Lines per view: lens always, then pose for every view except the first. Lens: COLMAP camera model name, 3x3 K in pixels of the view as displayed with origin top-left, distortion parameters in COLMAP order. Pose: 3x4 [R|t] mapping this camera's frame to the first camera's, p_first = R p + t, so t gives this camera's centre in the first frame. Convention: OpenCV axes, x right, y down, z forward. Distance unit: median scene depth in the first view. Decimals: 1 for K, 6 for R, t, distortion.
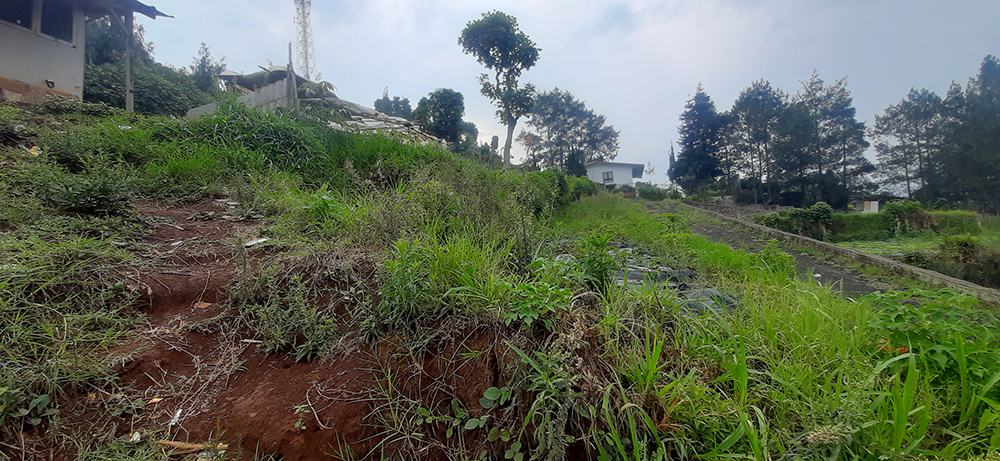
lens RADIAL K [[371.3, 0, 500.0], [0, 371.3, 230.5], [0, 0, 1]] dist [0.000578, -0.013058]
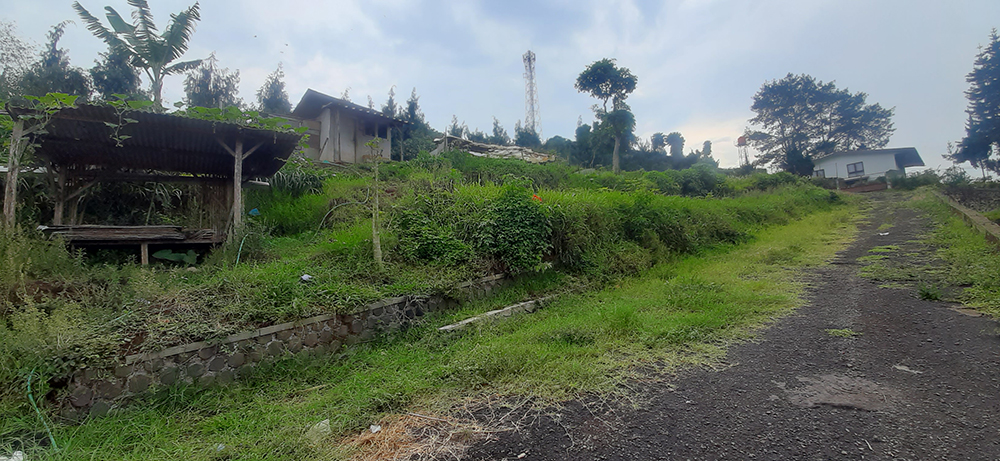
lens RADIAL K [[371.3, 0, 500.0], [0, 371.3, 230.5], [0, 0, 1]] dist [0.000578, -0.013058]
pose [[0.826799, -0.034761, -0.561423, 0.088728], [0.002775, 0.998329, -0.057726, 0.028089], [0.562491, 0.046170, 0.825513, -0.070331]]
